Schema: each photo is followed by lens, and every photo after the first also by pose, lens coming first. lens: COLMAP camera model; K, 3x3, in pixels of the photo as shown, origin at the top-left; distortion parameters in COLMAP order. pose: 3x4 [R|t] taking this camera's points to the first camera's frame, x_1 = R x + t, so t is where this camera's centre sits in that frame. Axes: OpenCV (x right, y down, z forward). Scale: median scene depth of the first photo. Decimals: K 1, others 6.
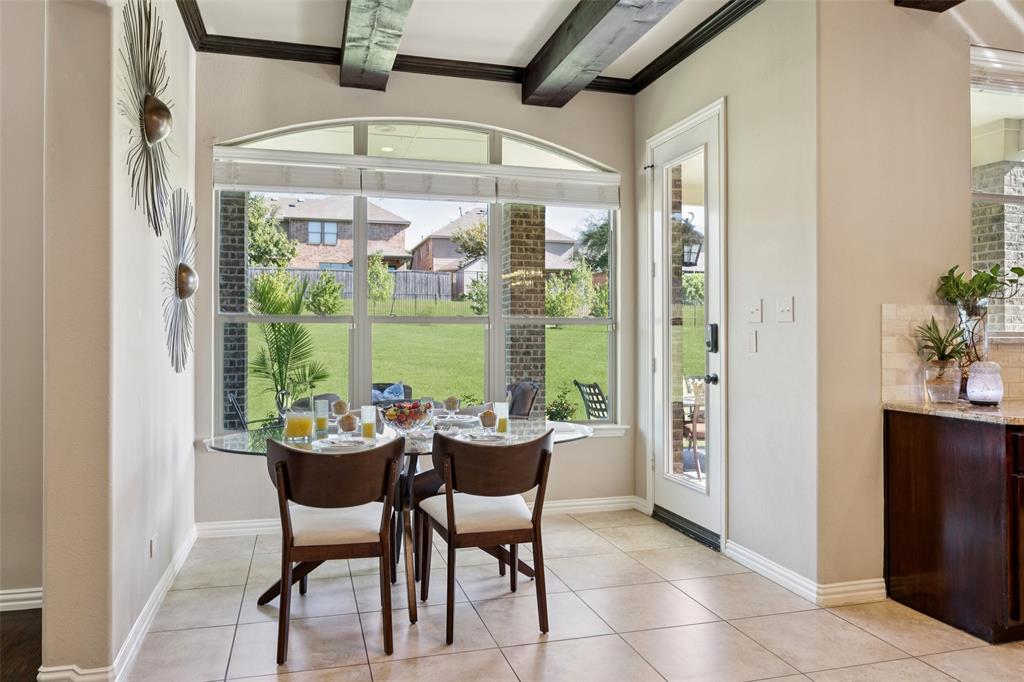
lens RADIAL K [[727.9, 0, 512.0], [0, 727.9, 341.0], [0, 0, 1]] dist [-0.001256, -0.001285]
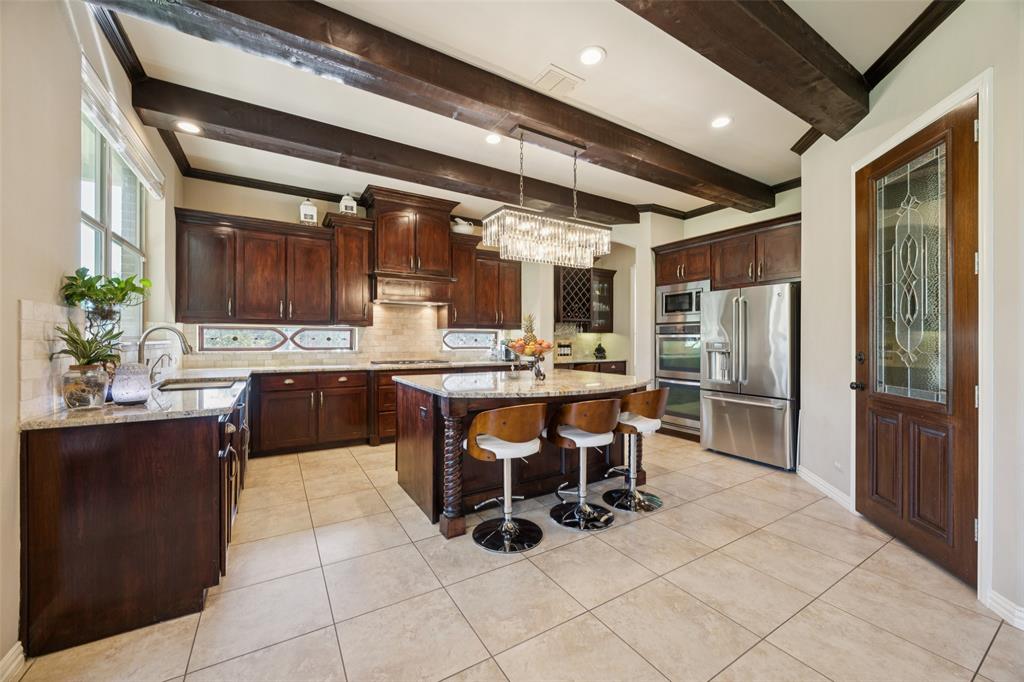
lens RADIAL K [[391.0, 0, 507.3], [0, 391.0, 339.6], [0, 0, 1]] dist [-0.001377, -0.000093]
pose [[-0.259724, -0.000758, 0.965682, -0.044498], [0.005225, 0.999984, 0.002190, -0.005035], [-0.965669, 0.005614, -0.259716, 0.590404]]
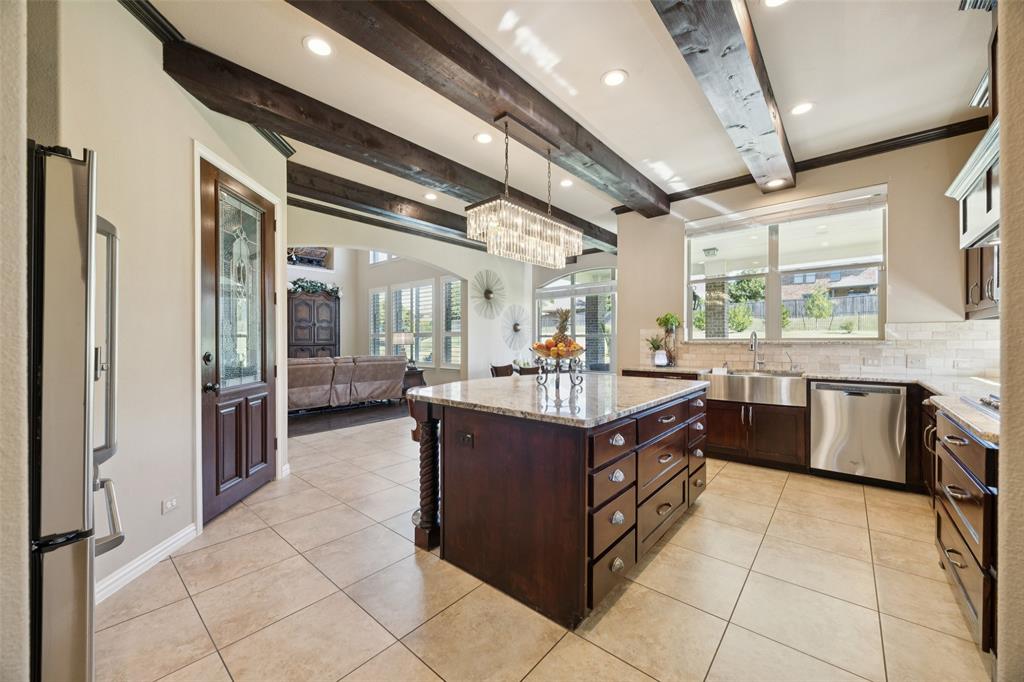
lens RADIAL K [[391.0, 0, 507.3], [0, 391.0, 339.6], [0, 0, 1]] dist [-0.001377, -0.000093]
pose [[0.538743, -0.000360, -0.842470, 1.445581], [-0.006613, 0.999967, -0.004656, 0.001117], [0.842444, 0.008080, 0.538723, -0.215677]]
